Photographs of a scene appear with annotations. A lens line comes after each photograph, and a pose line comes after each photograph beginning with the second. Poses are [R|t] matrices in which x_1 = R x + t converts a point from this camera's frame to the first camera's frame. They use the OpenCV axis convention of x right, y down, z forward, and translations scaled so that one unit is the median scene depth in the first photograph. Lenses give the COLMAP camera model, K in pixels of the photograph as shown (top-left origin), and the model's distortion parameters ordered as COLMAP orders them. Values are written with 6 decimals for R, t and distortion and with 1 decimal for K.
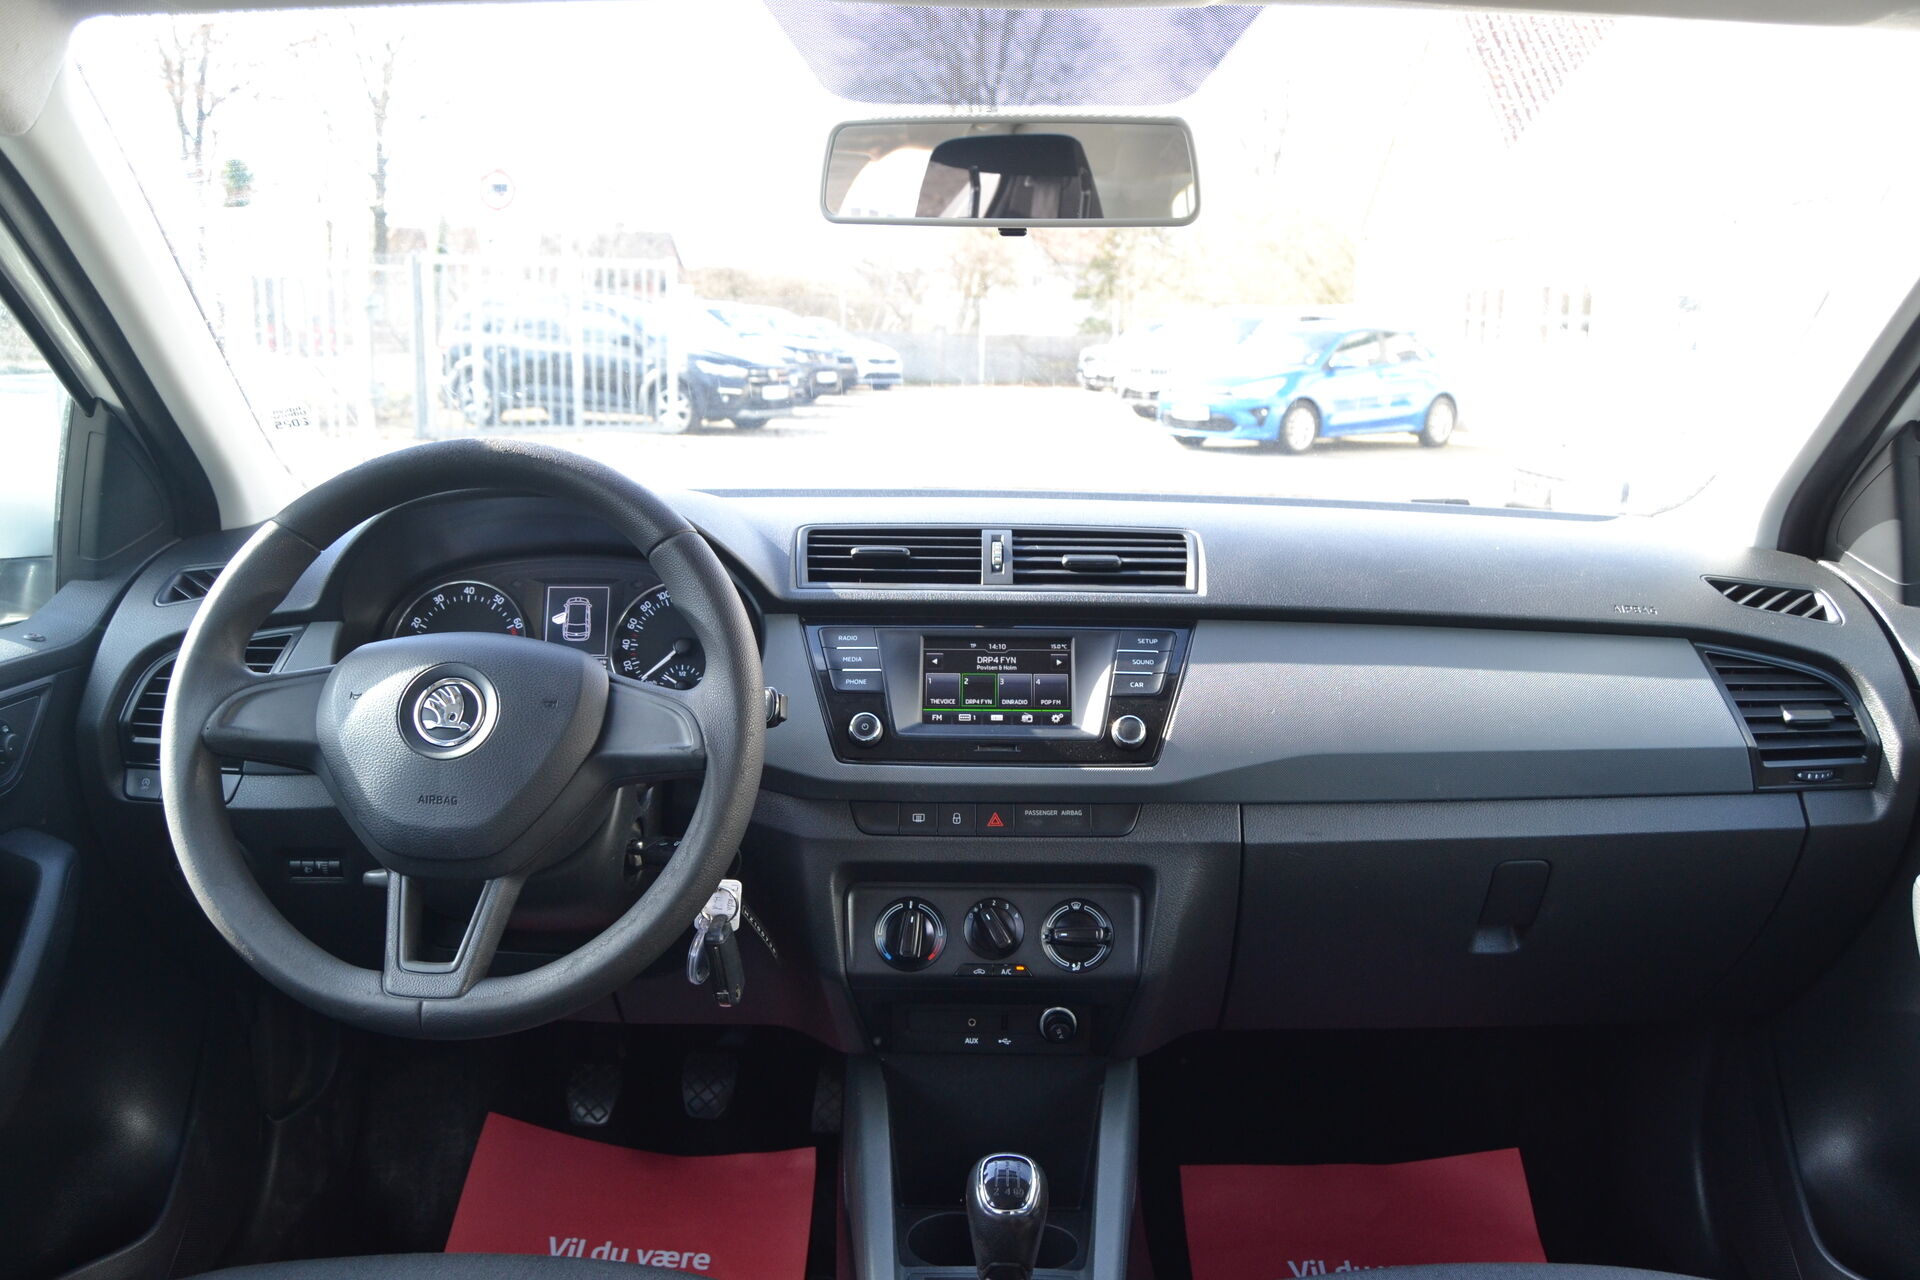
lens RADIAL K [[1508.2, 0, 966.6], [0, 1508.2, 647.1], [0, 0, 1]] dist [-0.097633, 0.032941]
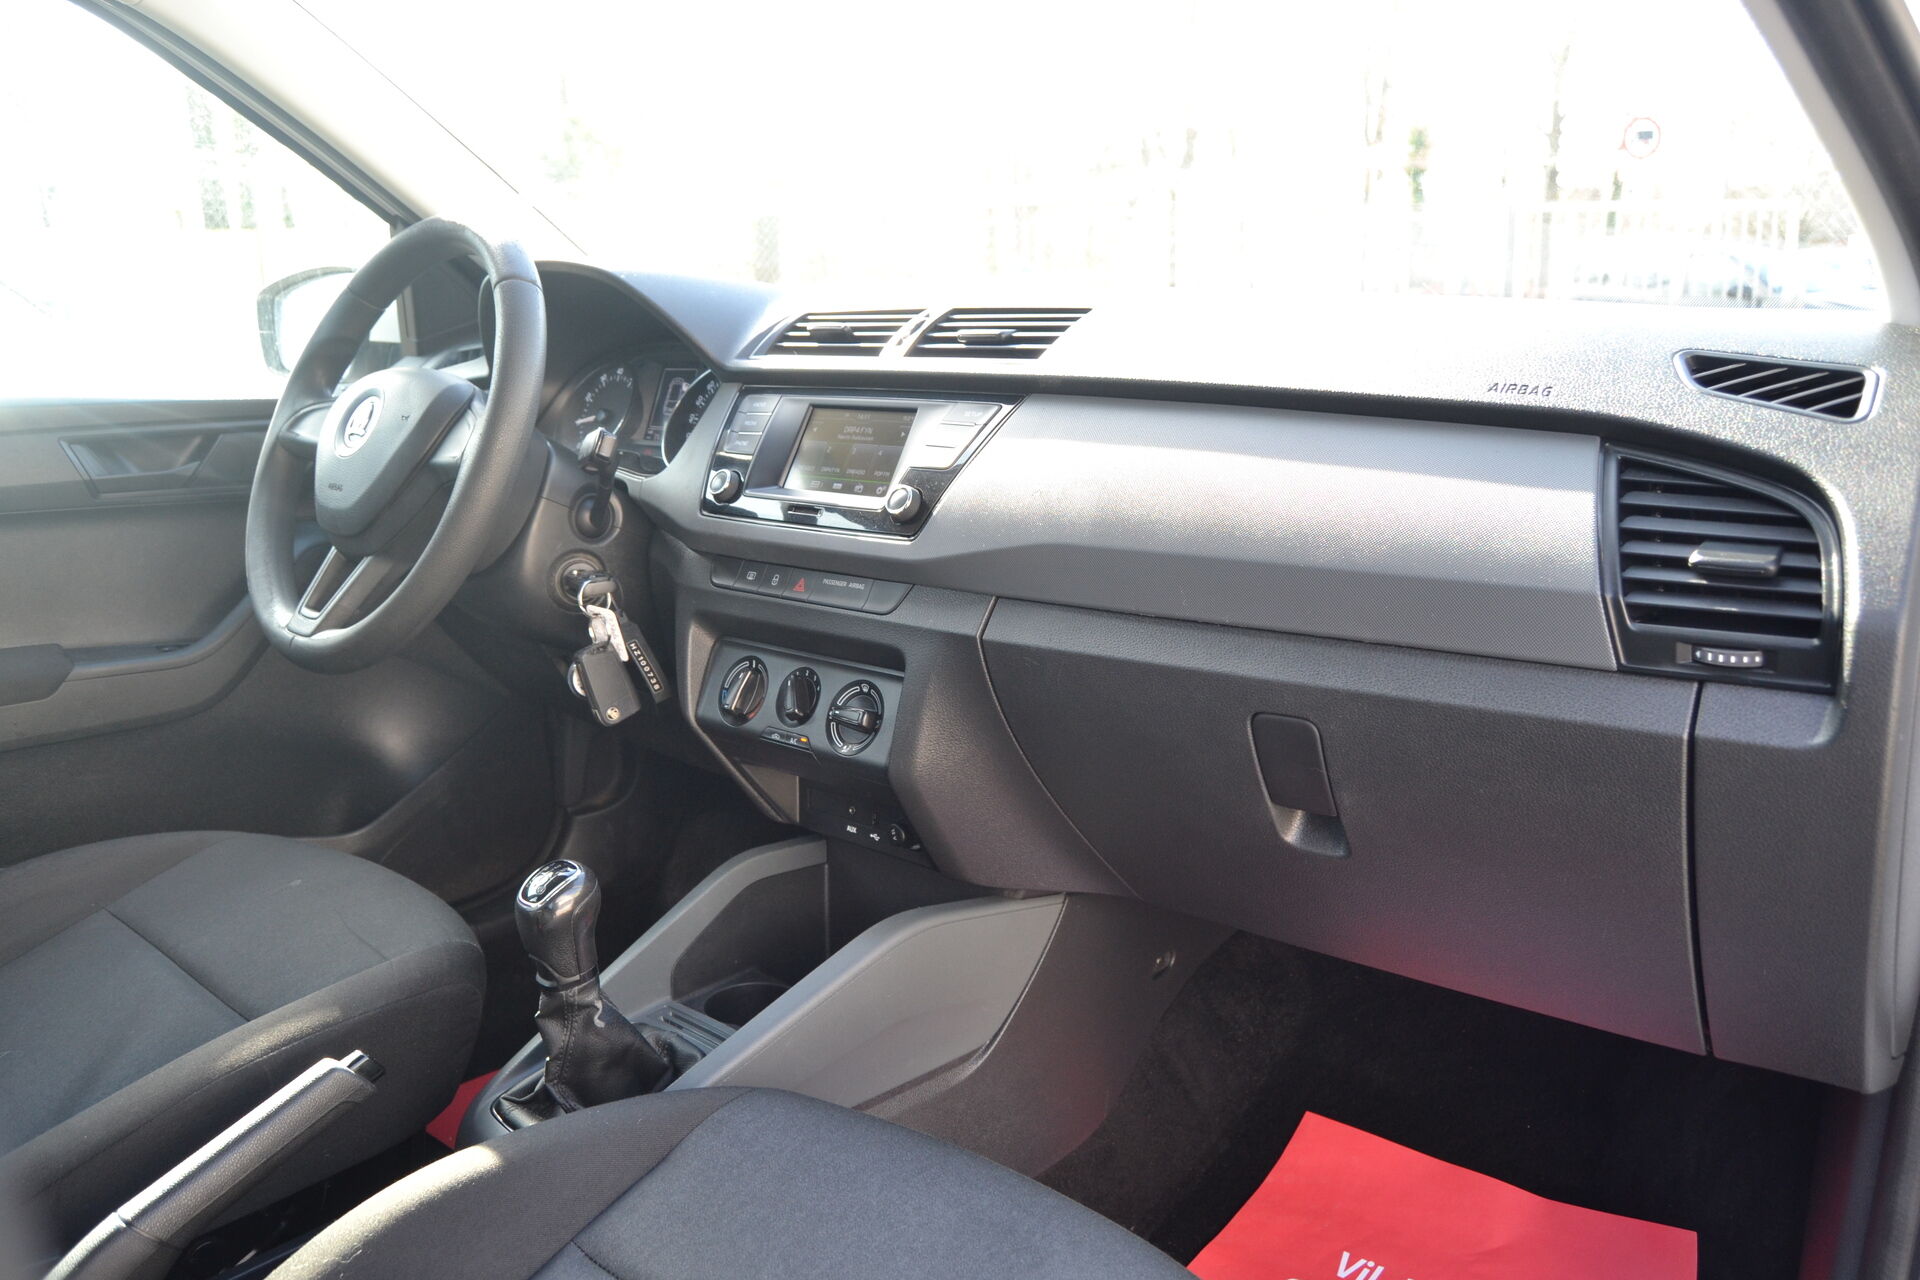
lens RADIAL K [[1508.2, 0, 950.9], [0, 1508.2, 650.5], [0, 0, 1]] dist [-0.097633, 0.032941]
pose [[0.732575, 0.128431, -0.668460, 0.873746], [-0.110913, 0.991437, 0.068932, 0.090974], [0.671589, 0.023643, 0.740547, 0.392835]]
